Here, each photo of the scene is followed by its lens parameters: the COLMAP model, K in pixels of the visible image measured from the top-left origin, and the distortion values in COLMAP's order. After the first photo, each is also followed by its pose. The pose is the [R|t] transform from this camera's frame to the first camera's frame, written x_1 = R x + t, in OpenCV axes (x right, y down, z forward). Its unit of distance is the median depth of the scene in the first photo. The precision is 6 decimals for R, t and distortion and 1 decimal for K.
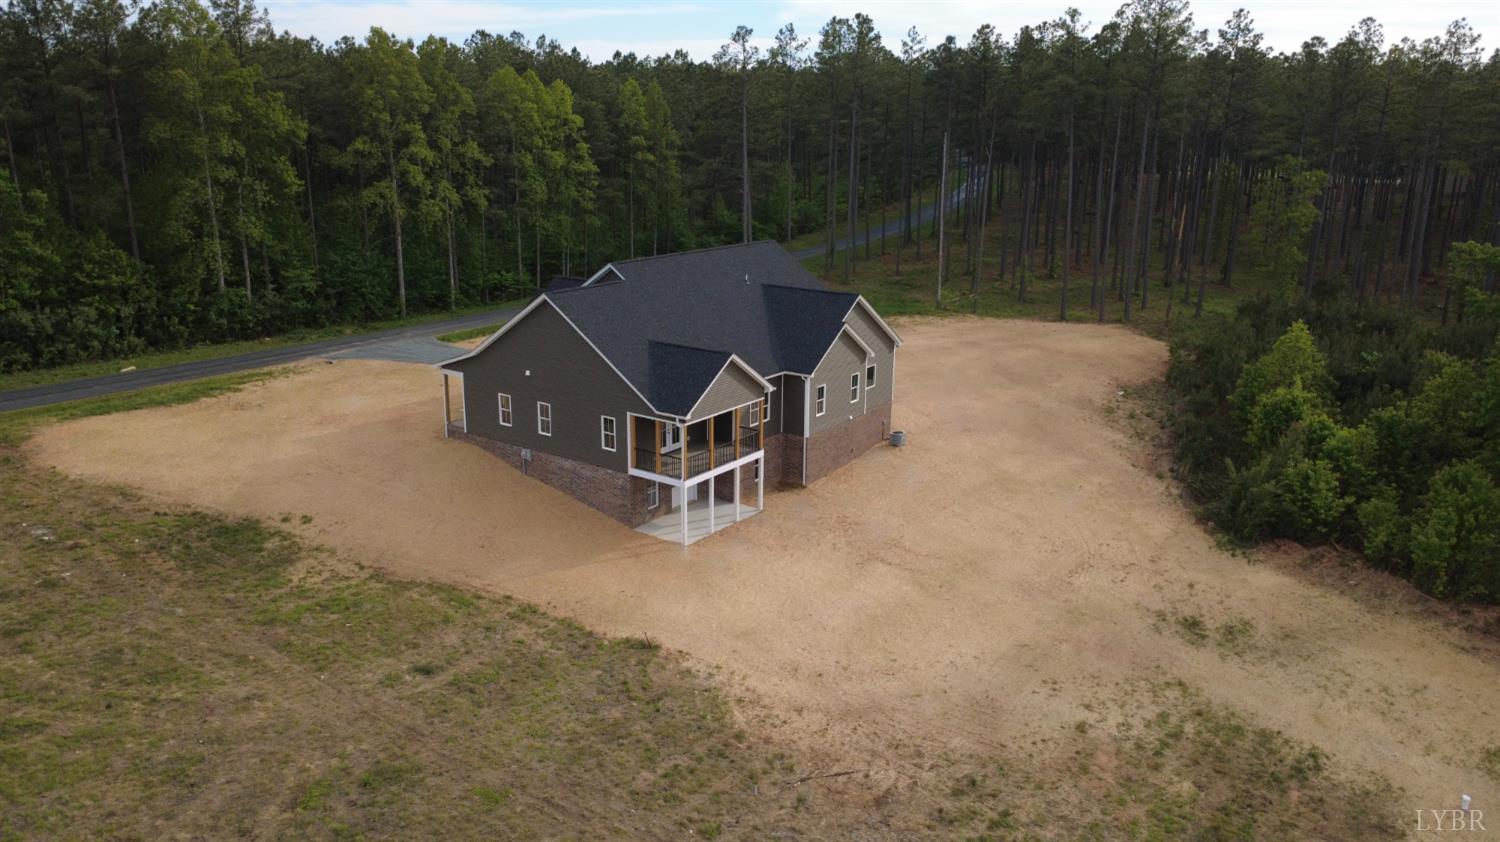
lens RADIAL K [[1082.5, 0, 752.6], [0, 1082.5, 412.1], [0, 0, 1]] dist [0.000935, -0.002746]
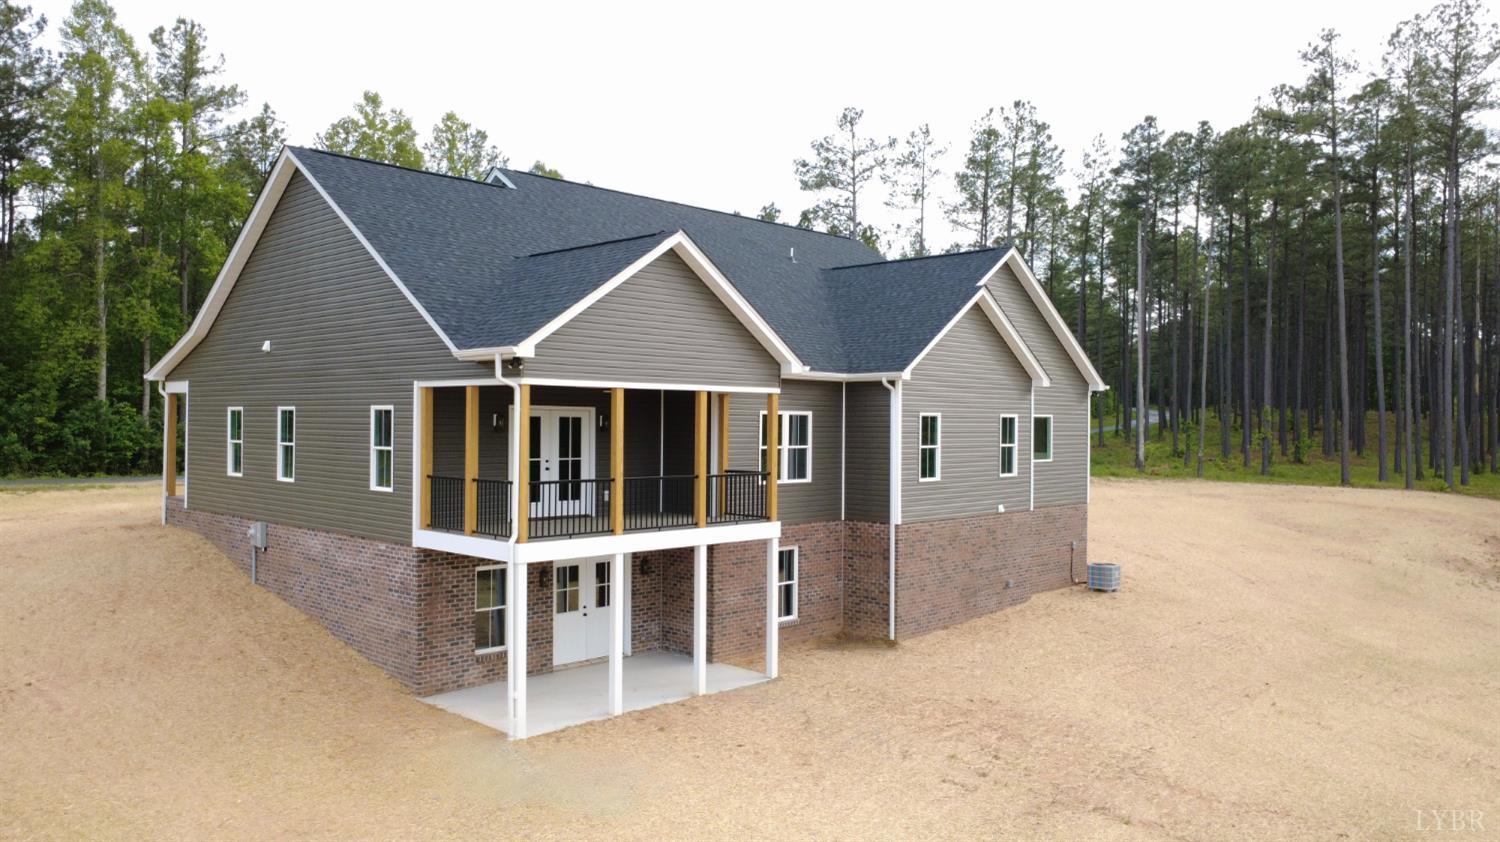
lens RADIAL K [[1082.5, 0, 753.8], [0, 1082.5, 416.1], [0, 0, 1]] dist [0.000935, -0.002746]
pose [[0.989445, -0.003455, -0.144869, 0.057199], [-0.035321, 0.963814, -0.264227, 0.099866], [0.140540, 0.266555, 0.953518, 0.571846]]
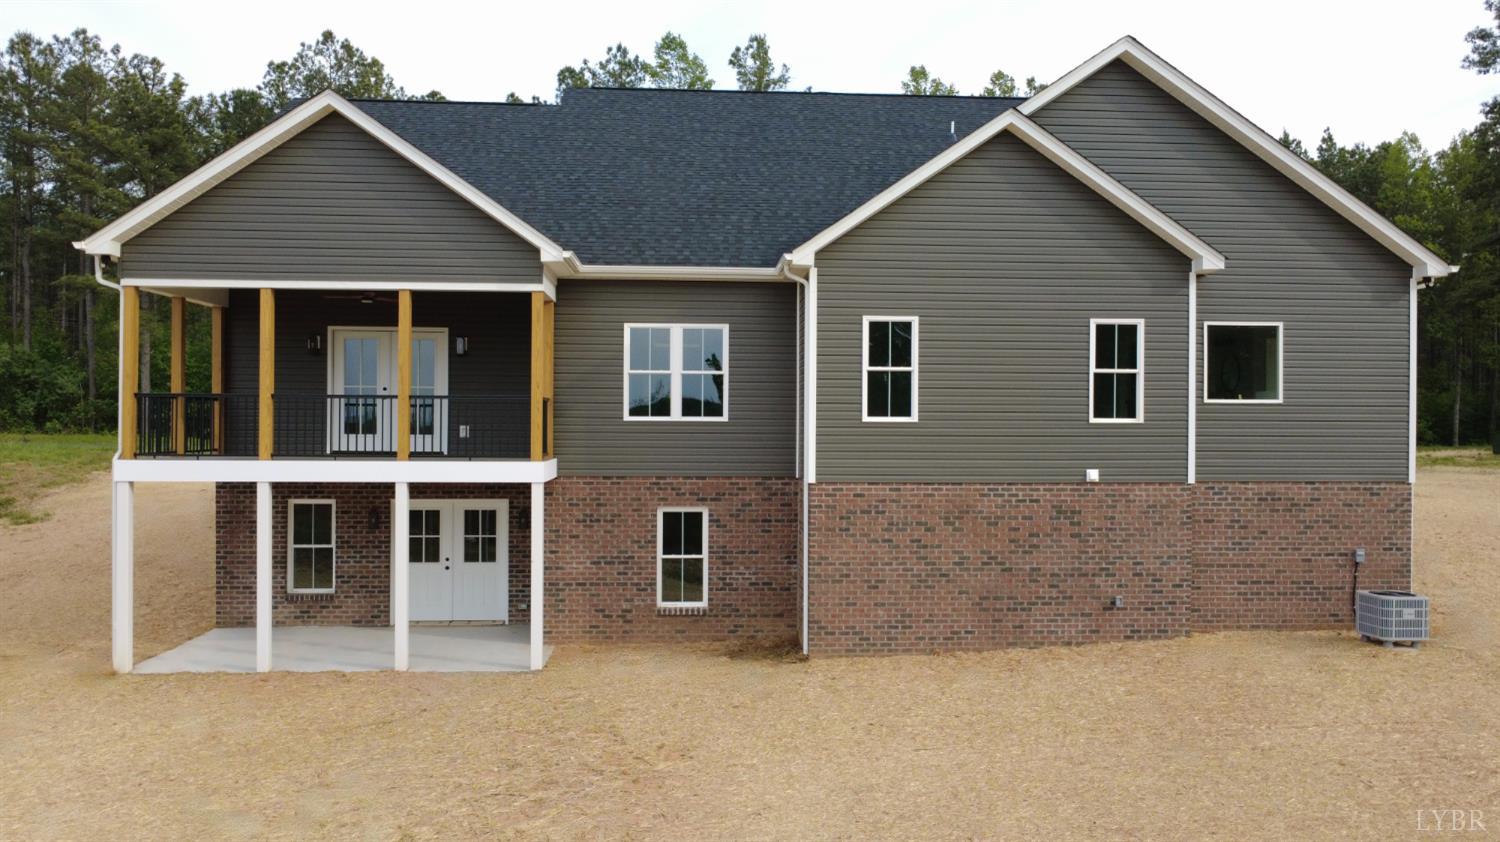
lens RADIAL K [[1082.5, 0, 748.8], [0, 1082.5, 426.6], [0, 0, 1]] dist [0.000935, -0.002746]
pose [[0.635580, -0.001982, -0.772032, 0.269424], [-0.199385, 0.965651, -0.166624, 0.061408], [0.745844, 0.259834, 0.613353, 0.814938]]
